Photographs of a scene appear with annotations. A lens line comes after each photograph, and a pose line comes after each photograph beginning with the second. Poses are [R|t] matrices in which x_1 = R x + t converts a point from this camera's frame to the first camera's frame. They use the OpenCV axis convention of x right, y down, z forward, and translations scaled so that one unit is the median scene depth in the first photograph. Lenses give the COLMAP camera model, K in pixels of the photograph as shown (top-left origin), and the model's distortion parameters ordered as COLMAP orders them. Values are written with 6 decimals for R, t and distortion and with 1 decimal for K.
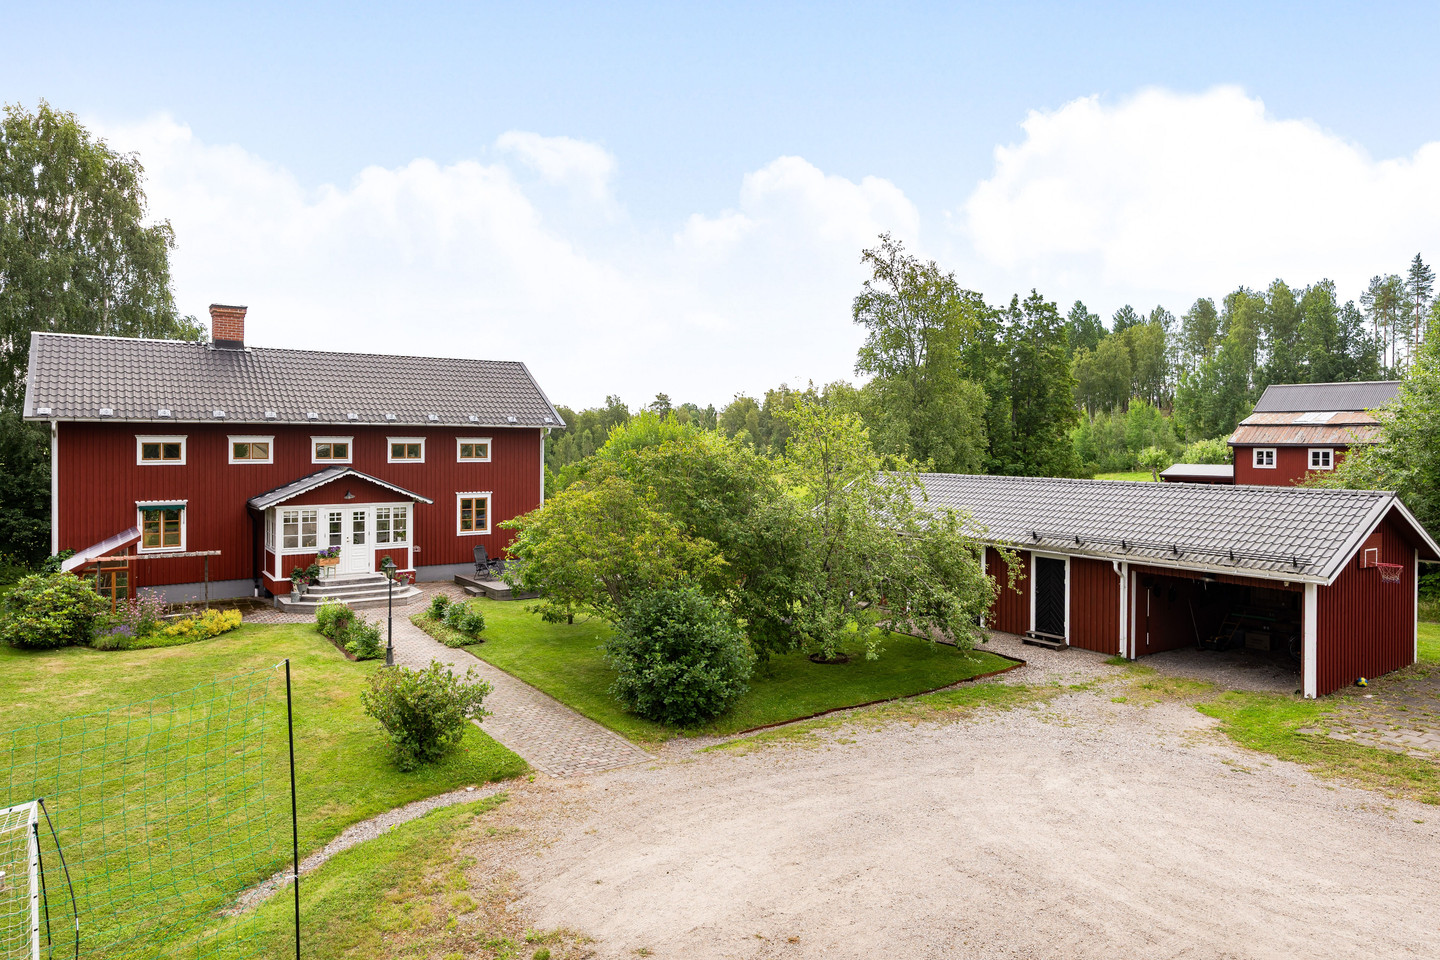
lens RADIAL K [[916.6, 0, 731.7], [0, 916.6, 449.8], [0, 0, 1]] dist [-0.002953, -0.000498]
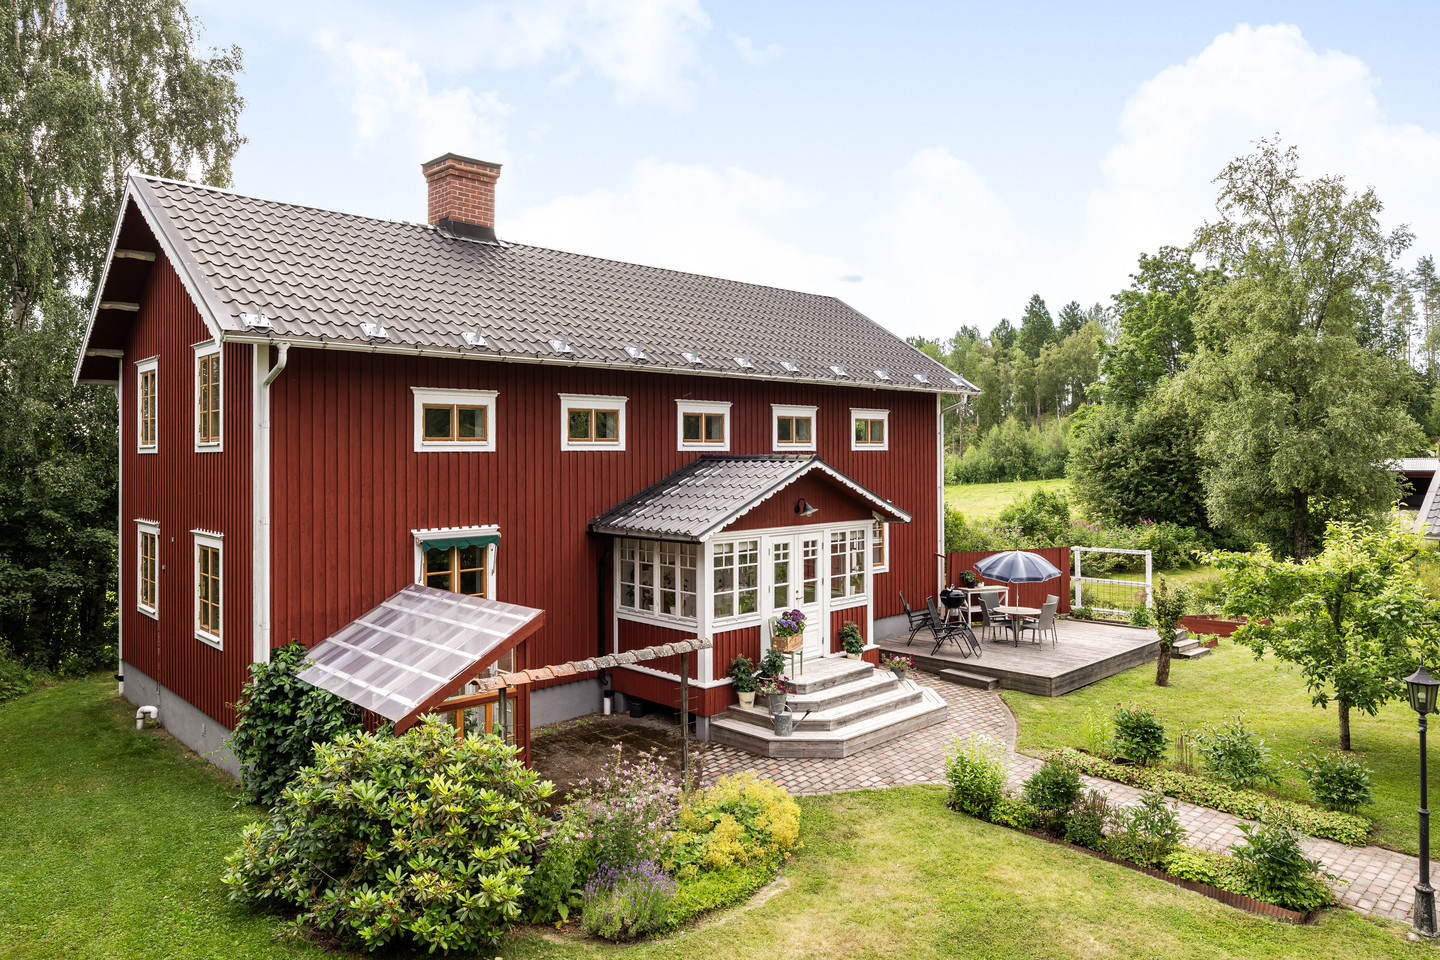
lens RADIAL K [[958.1, 0, 751.7], [0, 958.1, 430.8], [0, 0, 1]] dist [-0.004136, -0.000114]
pose [[0.983889, -0.002482, 0.178764, -0.548423], [0.007188, 0.999644, -0.025684, 0.019154], [-0.178637, 0.026555, 0.983557, 0.476012]]
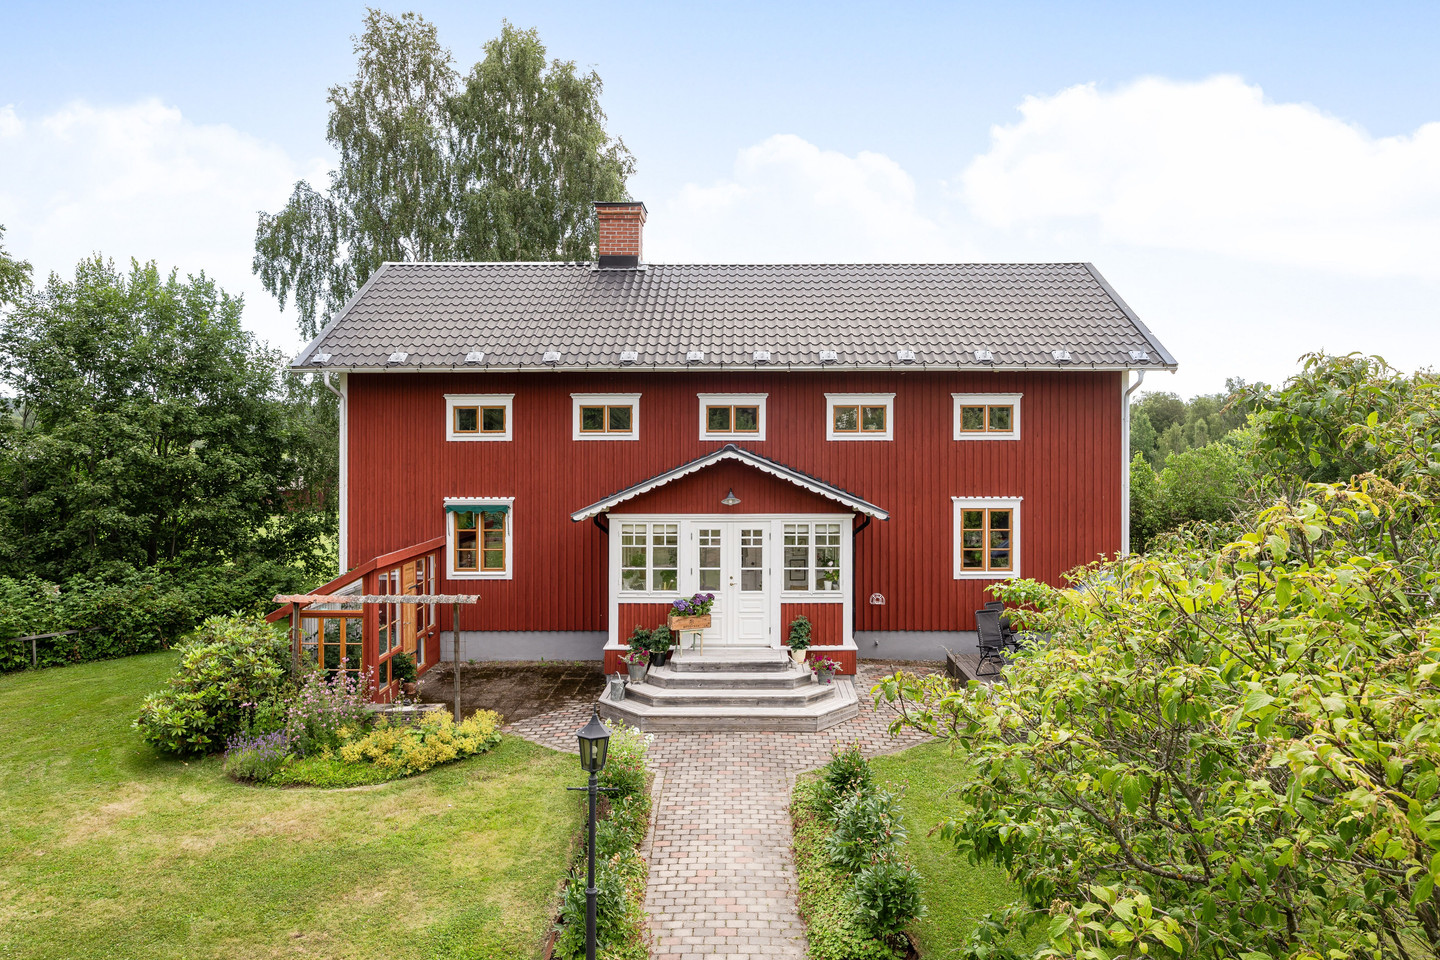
lens RADIAL K [[916.6, 0, 731.7], [0, 916.6, 449.8], [0, 0, 1]] dist [-0.002953, -0.000498]
pose [[0.809839, 0.000873, -0.586652, -0.108603], [0.000810, 0.999996, 0.002607, 0.020659], [0.586652, -0.002586, 0.809835, 0.577307]]
